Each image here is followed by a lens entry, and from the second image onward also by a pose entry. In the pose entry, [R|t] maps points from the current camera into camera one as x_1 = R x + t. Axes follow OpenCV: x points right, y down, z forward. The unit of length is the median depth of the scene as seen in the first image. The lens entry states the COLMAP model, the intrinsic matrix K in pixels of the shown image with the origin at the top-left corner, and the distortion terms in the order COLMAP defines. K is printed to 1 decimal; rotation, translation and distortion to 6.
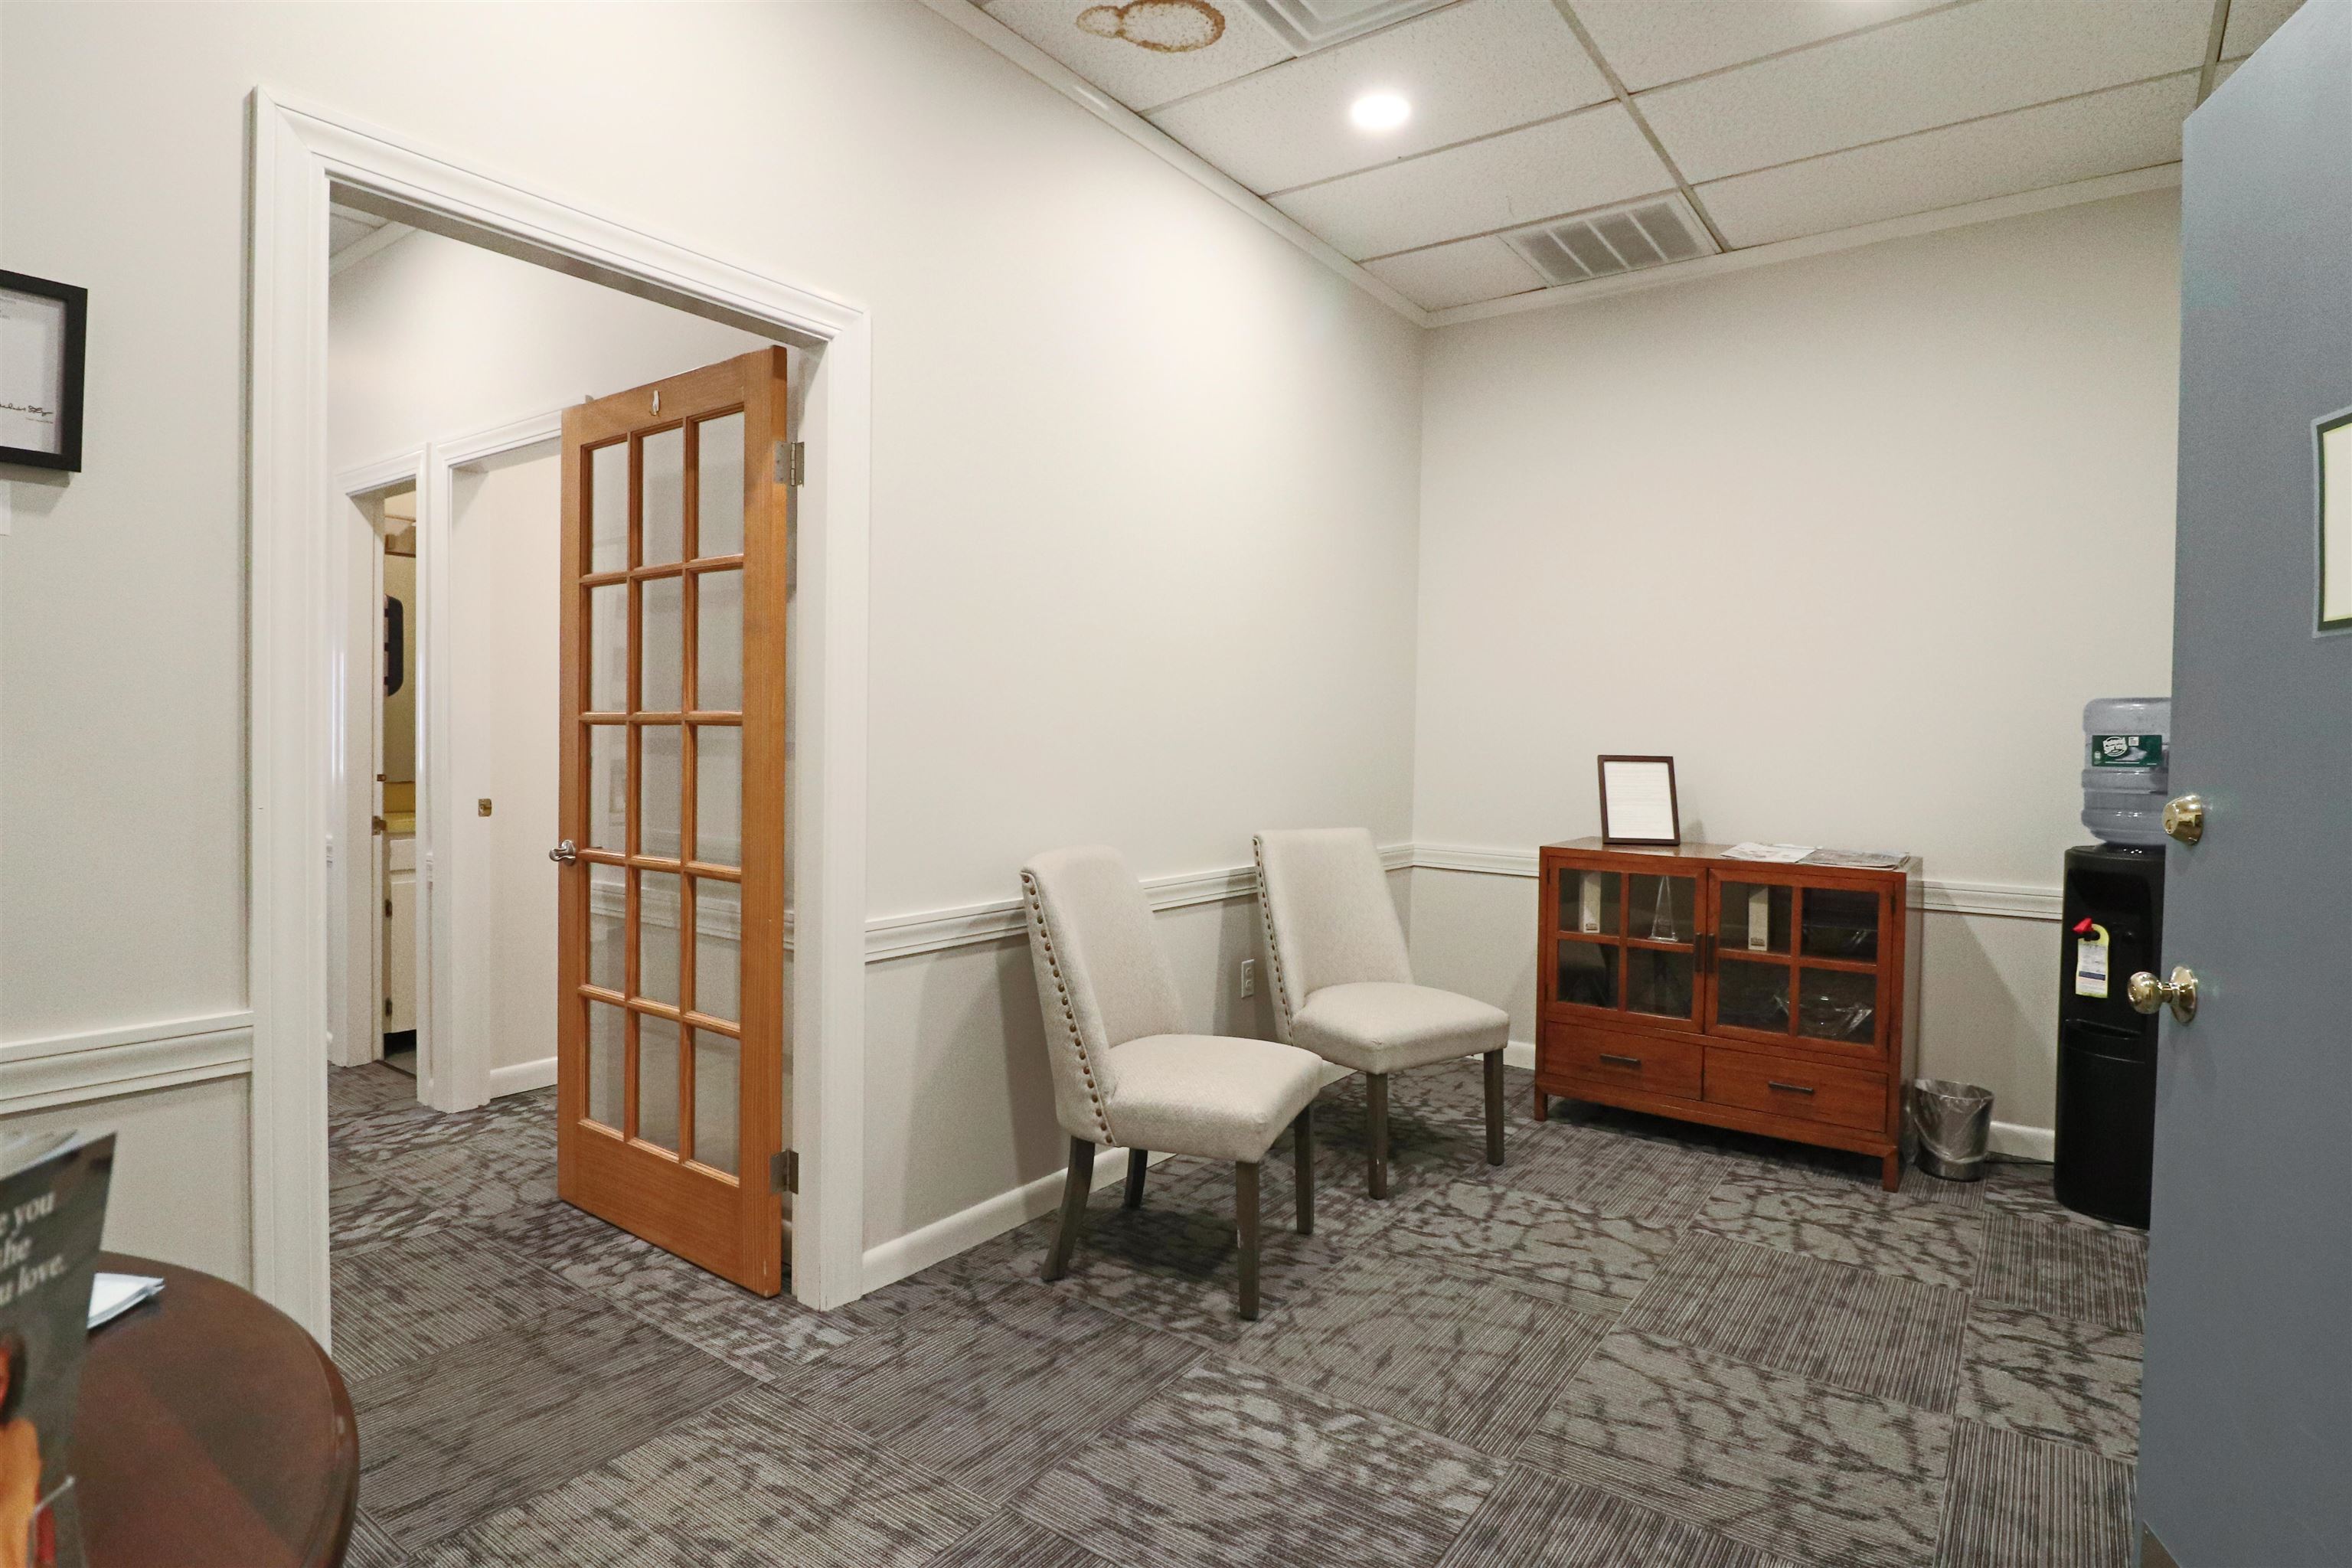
lens RADIAL K [[1223.7, 0, 1185.2], [0, 1223.7, 754.0], [0, 0, 1]] dist [0.000076, -0.014082]
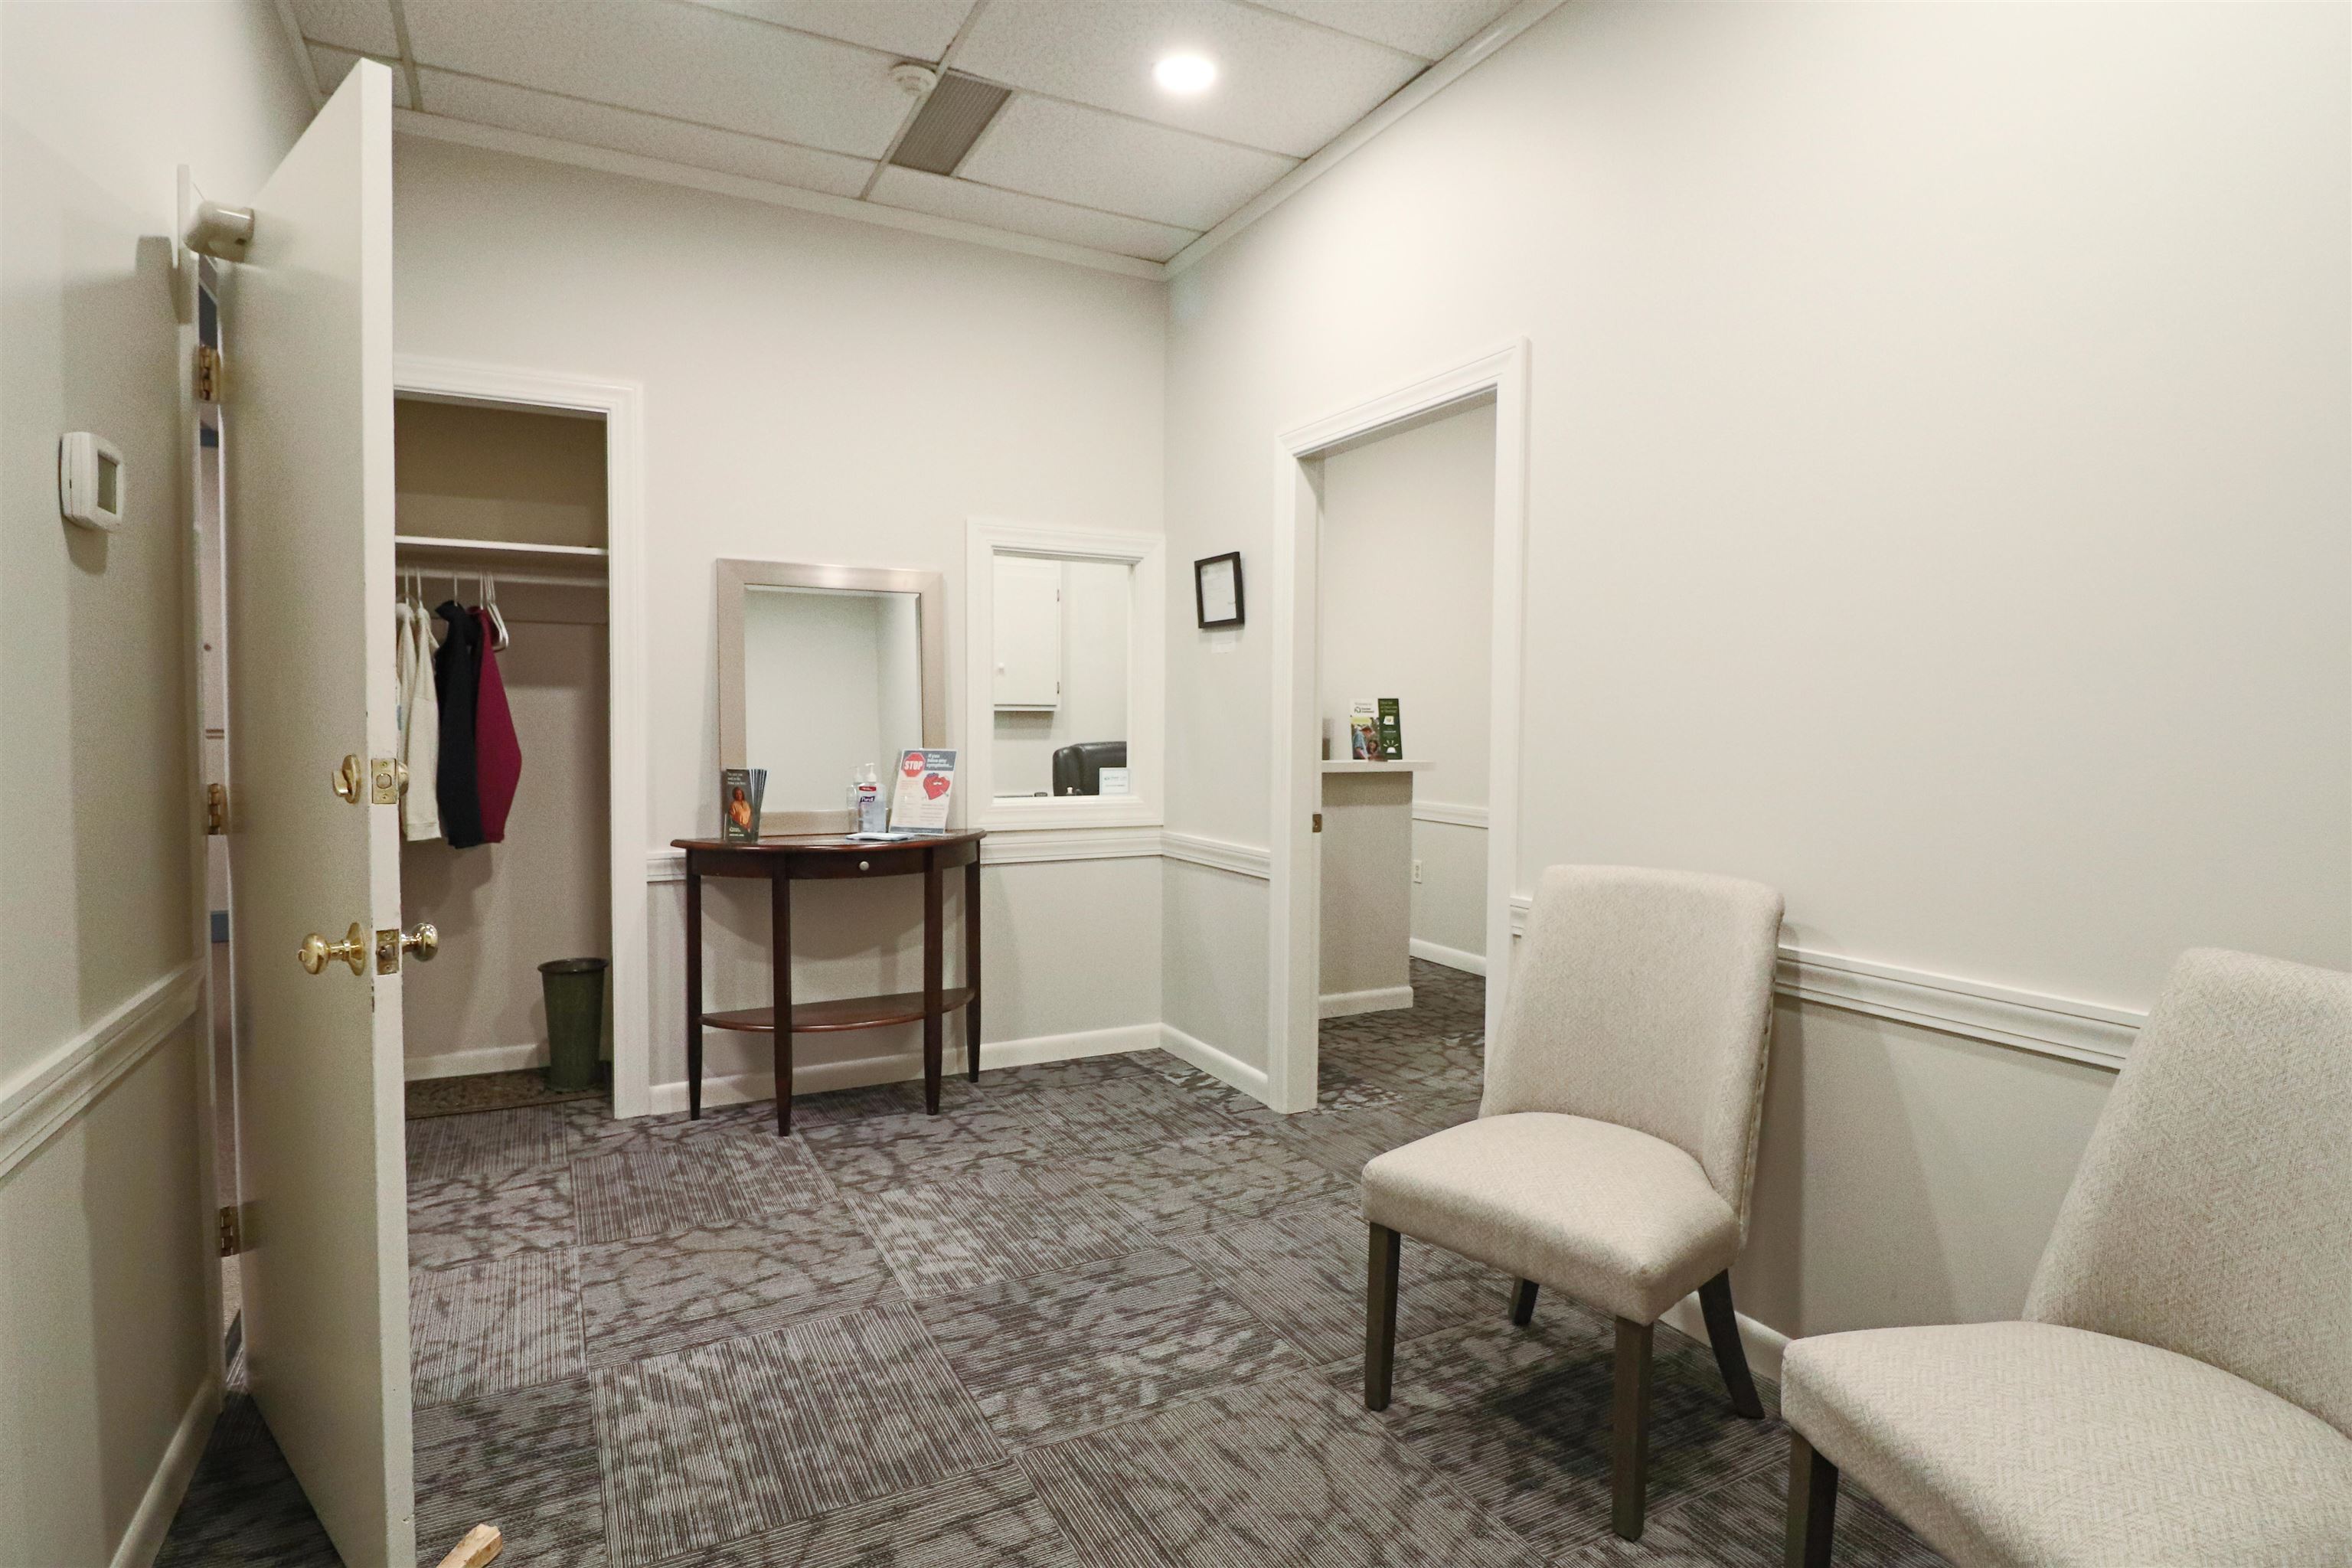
lens RADIAL K [[1212.8, 0, 1181.9], [0, 1212.8, 766.5], [0, 0, 1]] dist [0.001407, -0.013094]
pose [[-0.445544, 0.015990, -0.895117, 1.044538], [-0.030761, 0.998977, 0.033157, -0.011096], [0.894731, 0.042308, -0.444596, 1.496008]]
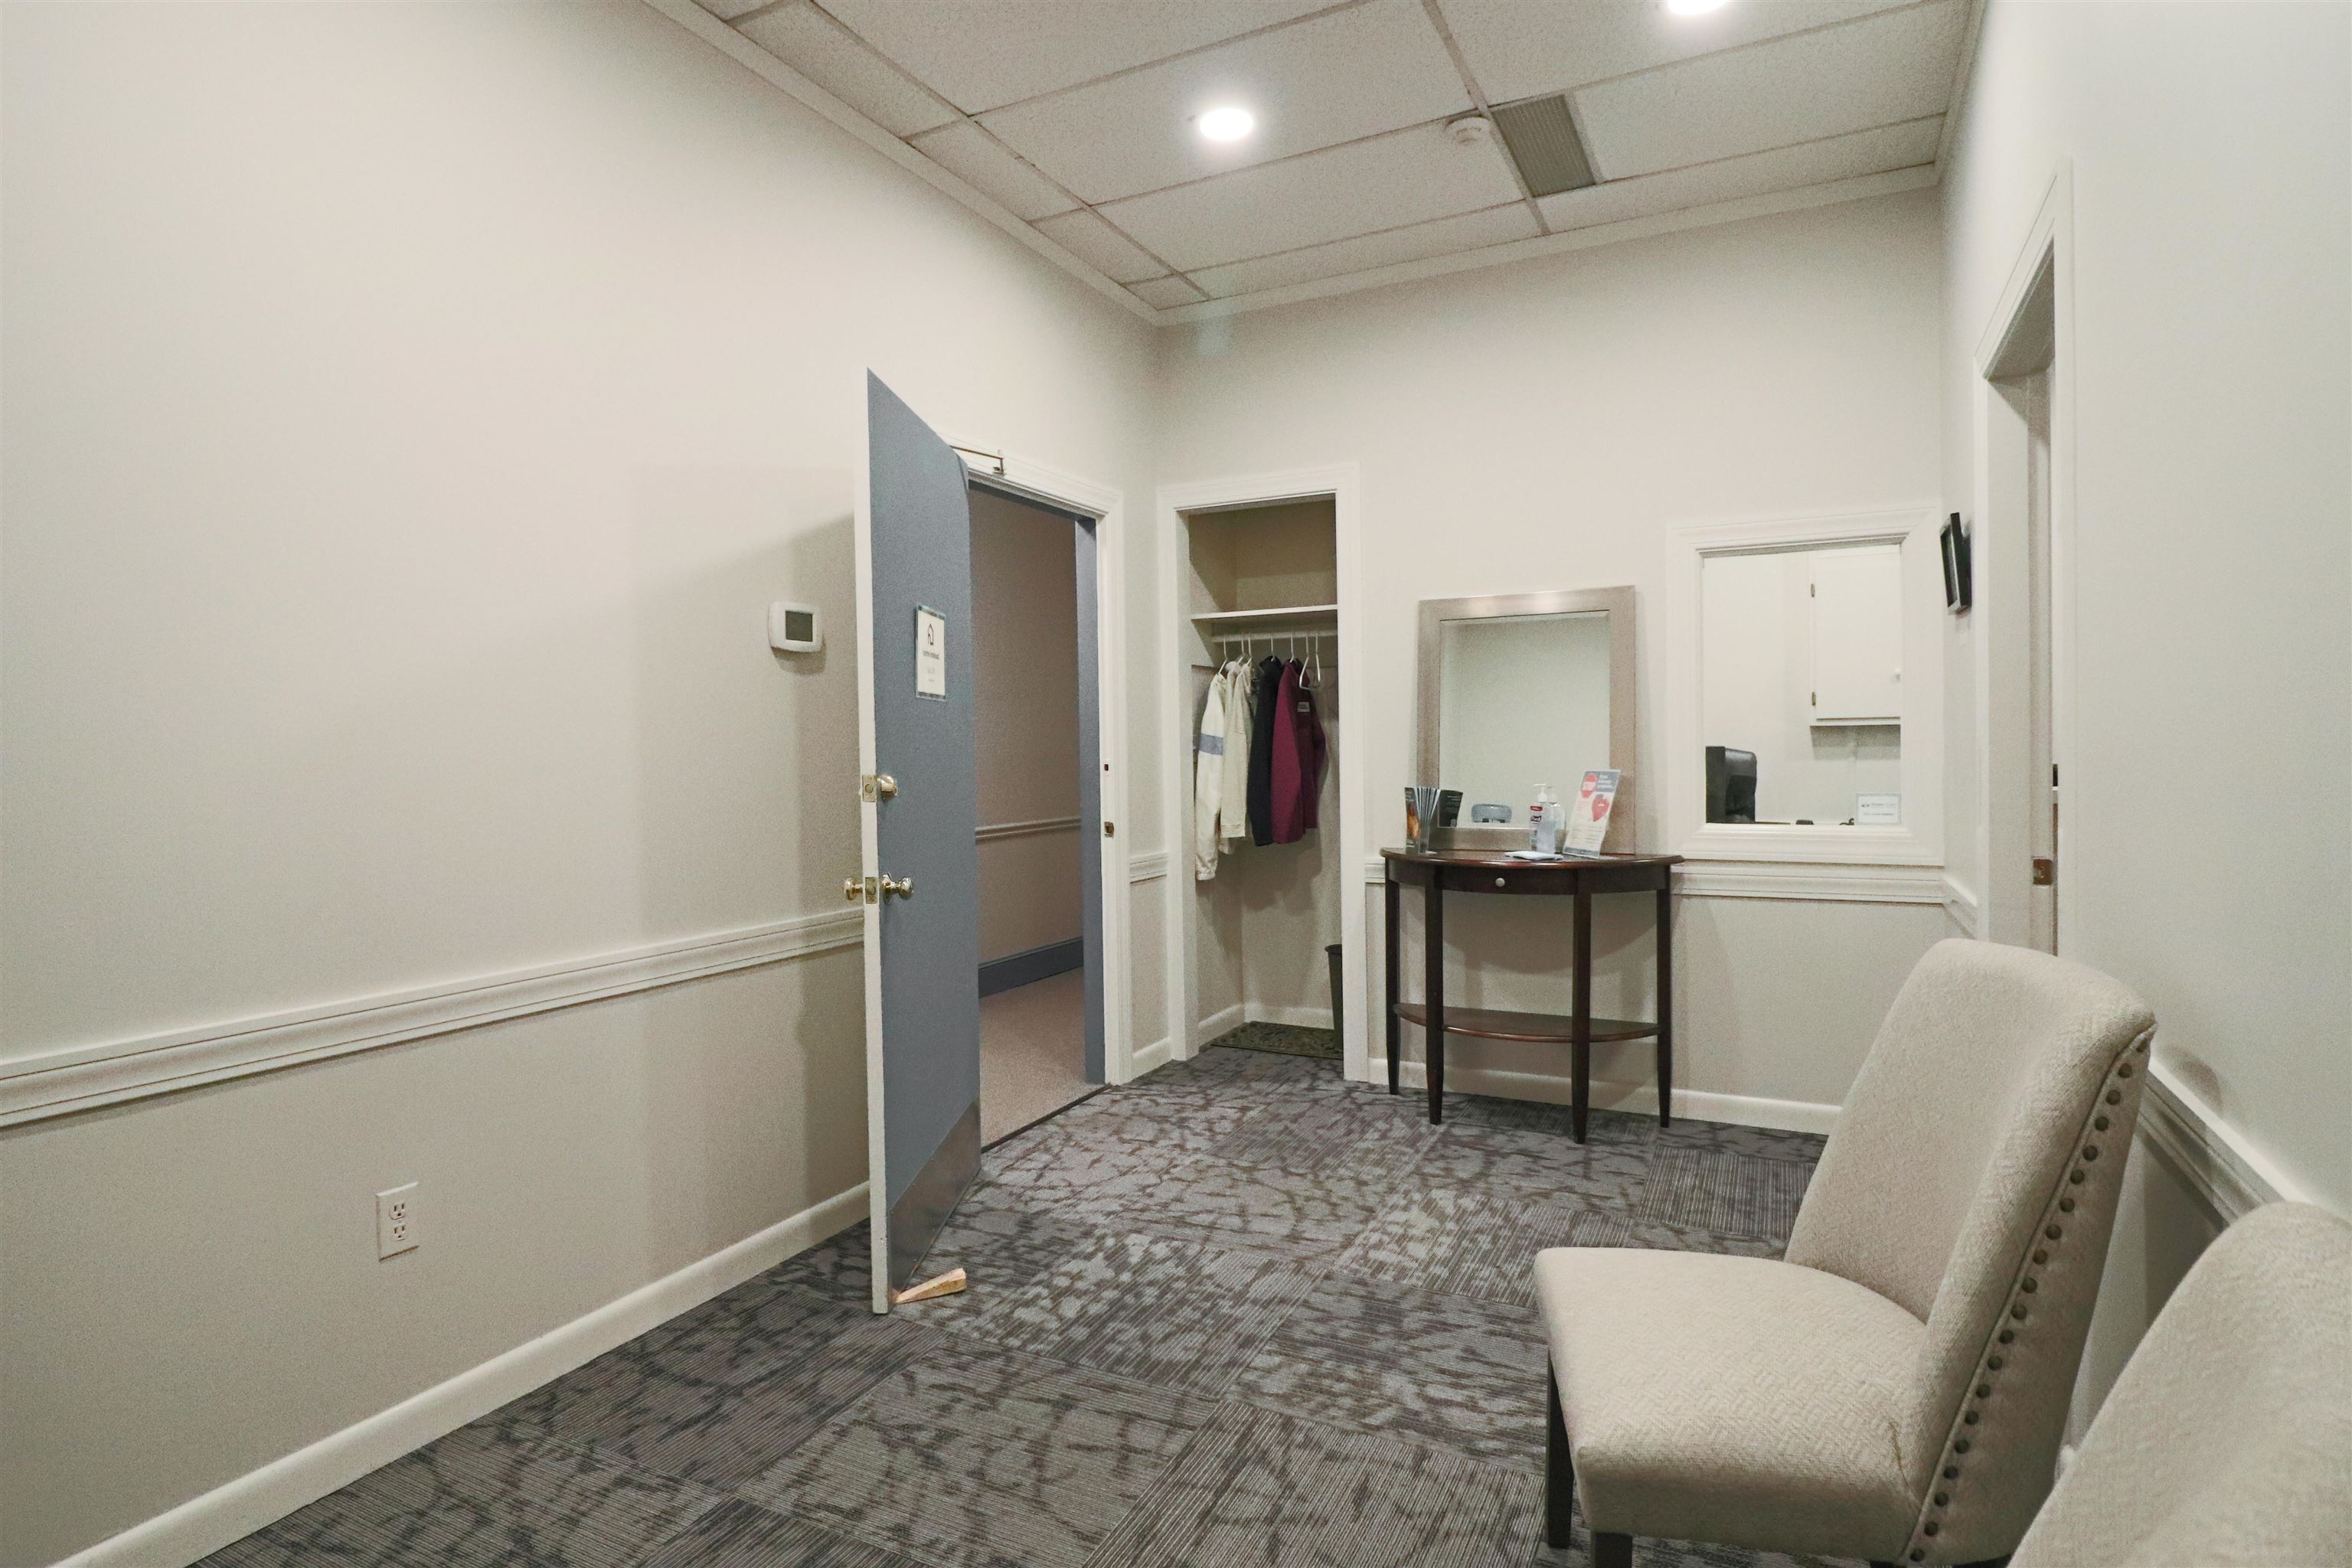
lens RADIAL K [[1212.8, 0, 1181.9], [0, 1212.8, 766.5], [0, 0, 1]] dist [0.001407, -0.013094]
pose [[-0.987059, 0.000717, -0.160355, 0.466979], [-0.004445, 0.999483, 0.031830, -0.023926], [0.160295, 0.032131, -0.986546, 2.004900]]
